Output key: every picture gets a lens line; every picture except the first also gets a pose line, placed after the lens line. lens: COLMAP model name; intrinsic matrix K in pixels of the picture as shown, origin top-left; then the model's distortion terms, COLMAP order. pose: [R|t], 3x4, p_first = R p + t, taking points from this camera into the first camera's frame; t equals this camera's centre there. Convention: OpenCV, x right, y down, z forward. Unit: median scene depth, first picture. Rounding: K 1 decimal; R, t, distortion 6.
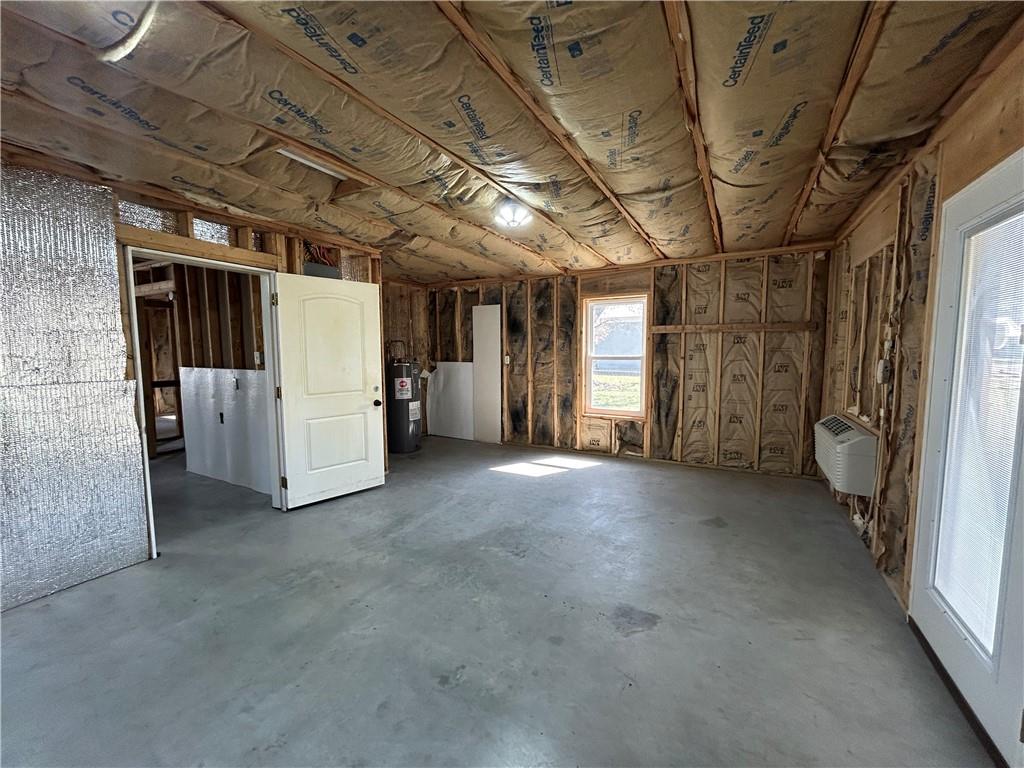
lens RADIAL K [[411.7, 0, 511.2], [0, 411.7, 383.3], [0, 0, 1]] dist [0.002435, 0.000804]
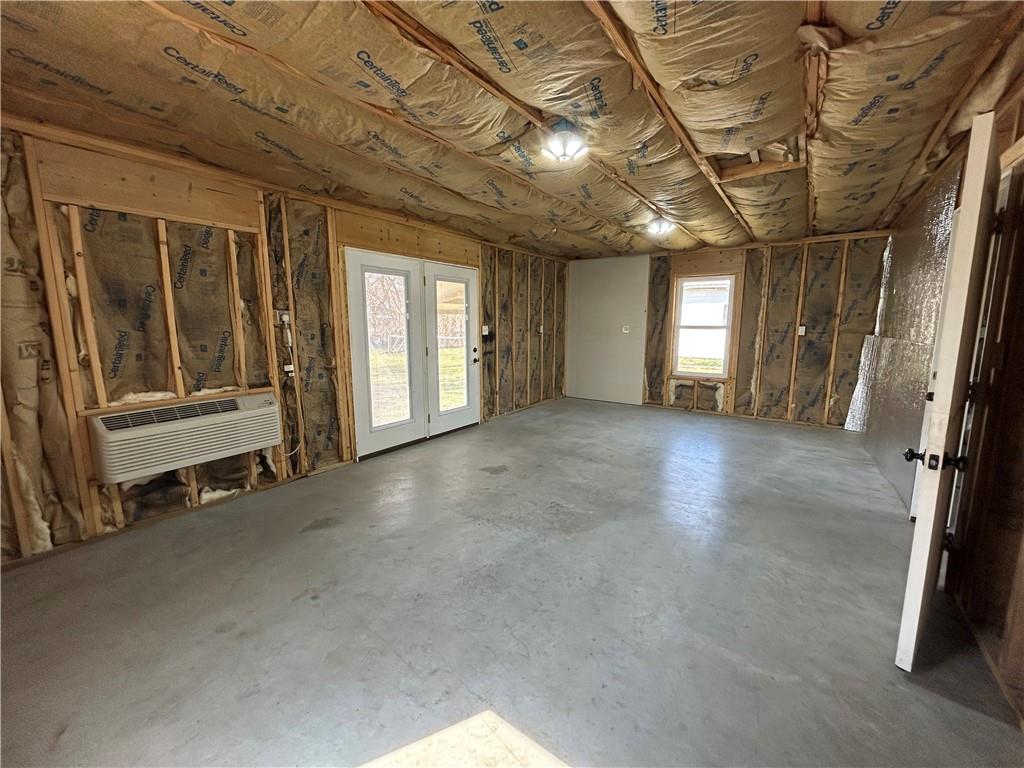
lens RADIAL K [[411.7, 0, 511.2], [0, 411.7, 383.3], [0, 0, 1]] dist [0.002435, 0.000804]
pose [[-0.993479, -0.010481, 0.113536, 0.014053], [0.016302, 0.972478, 0.232425, -0.145892], [-0.112847, 0.232760, -0.965965, 1.785054]]
